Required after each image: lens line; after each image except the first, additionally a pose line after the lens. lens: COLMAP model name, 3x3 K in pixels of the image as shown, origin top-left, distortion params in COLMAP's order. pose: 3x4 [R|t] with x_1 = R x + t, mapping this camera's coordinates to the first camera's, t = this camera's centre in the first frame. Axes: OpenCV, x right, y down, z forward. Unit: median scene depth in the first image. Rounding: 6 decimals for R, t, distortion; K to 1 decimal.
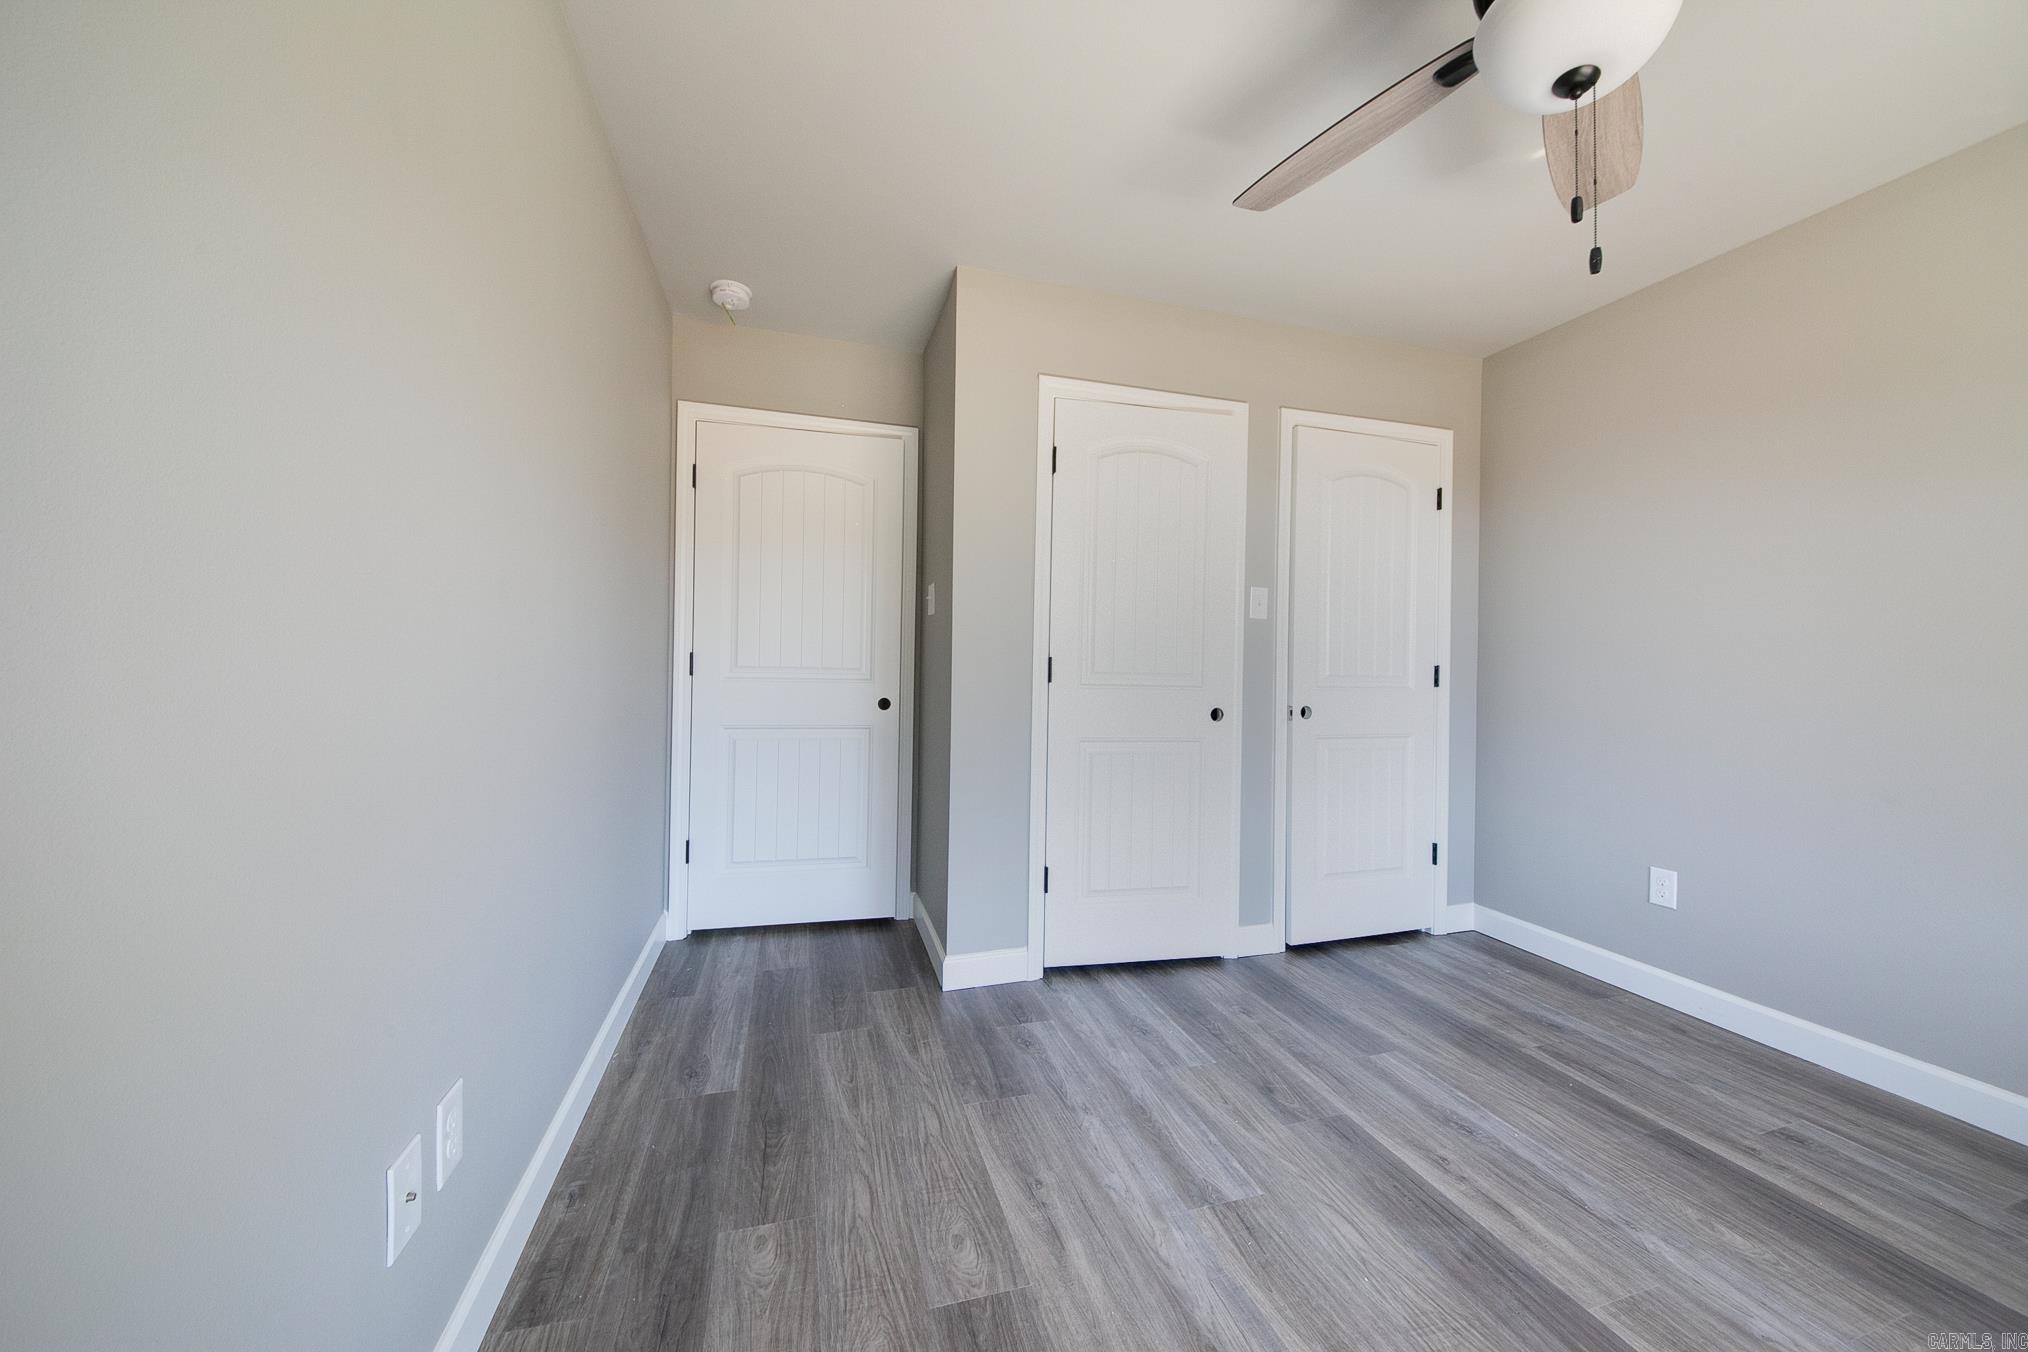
lens RADIAL K [[714.5, 0, 1010.4], [0, 714.5, 665.4], [0, 0, 1]] dist [-0.010531, -0.003332]
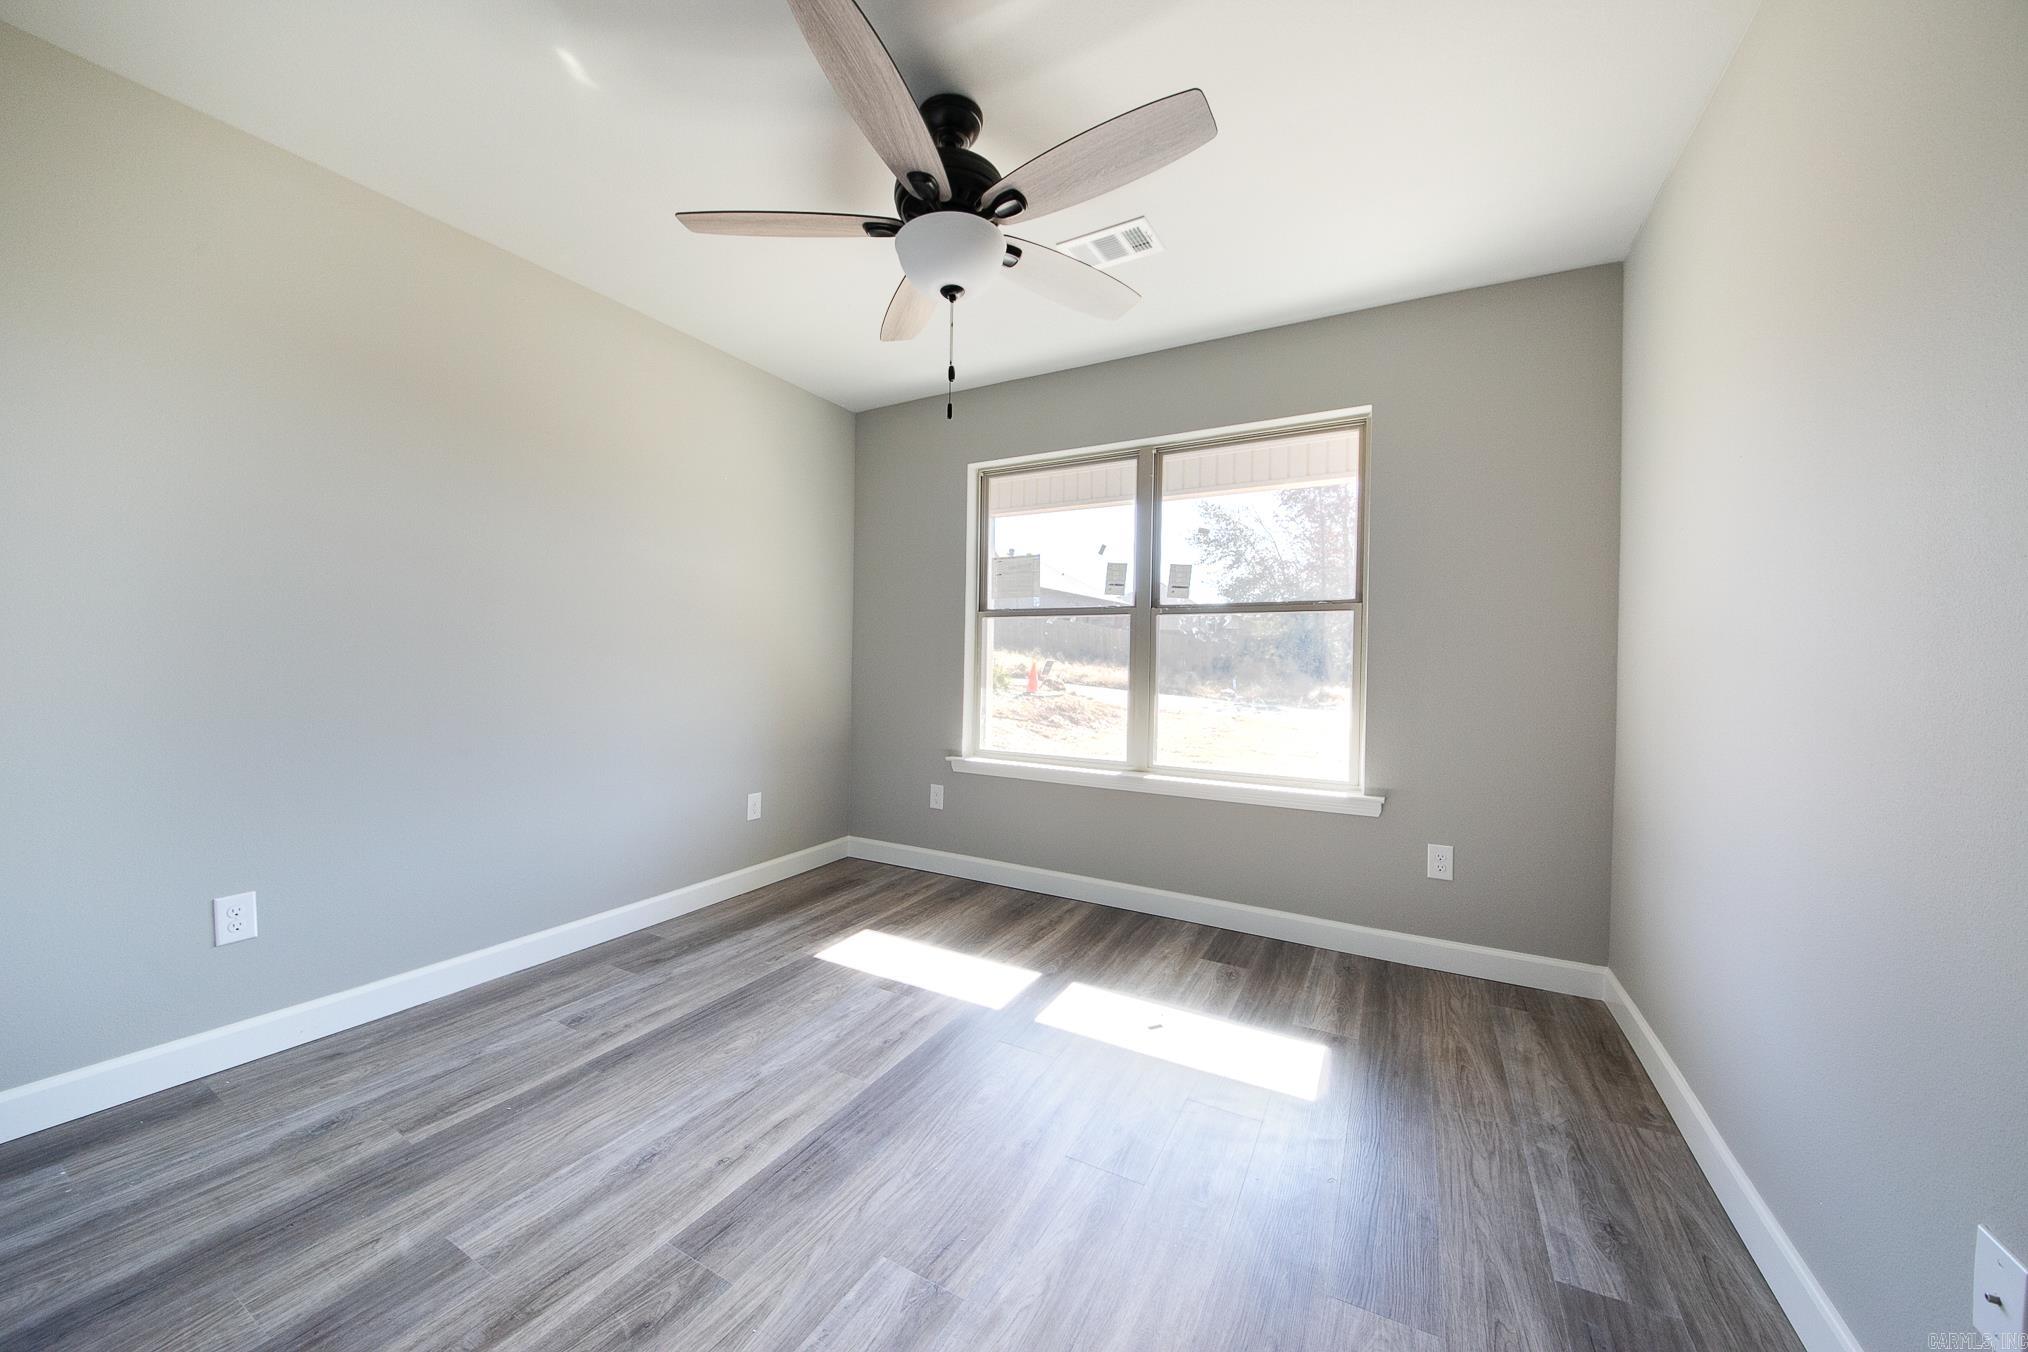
lens RADIAL K [[714.5, 0, 1010.4], [0, 714.5, 665.4], [0, 0, 1]] dist [-0.010531, -0.003332]
pose [[-0.701558, -0.031248, 0.711927, -0.302825], [-0.027899, 0.999477, 0.016377, -0.002488], [-0.712066, -0.008372, -0.702063, 1.294891]]
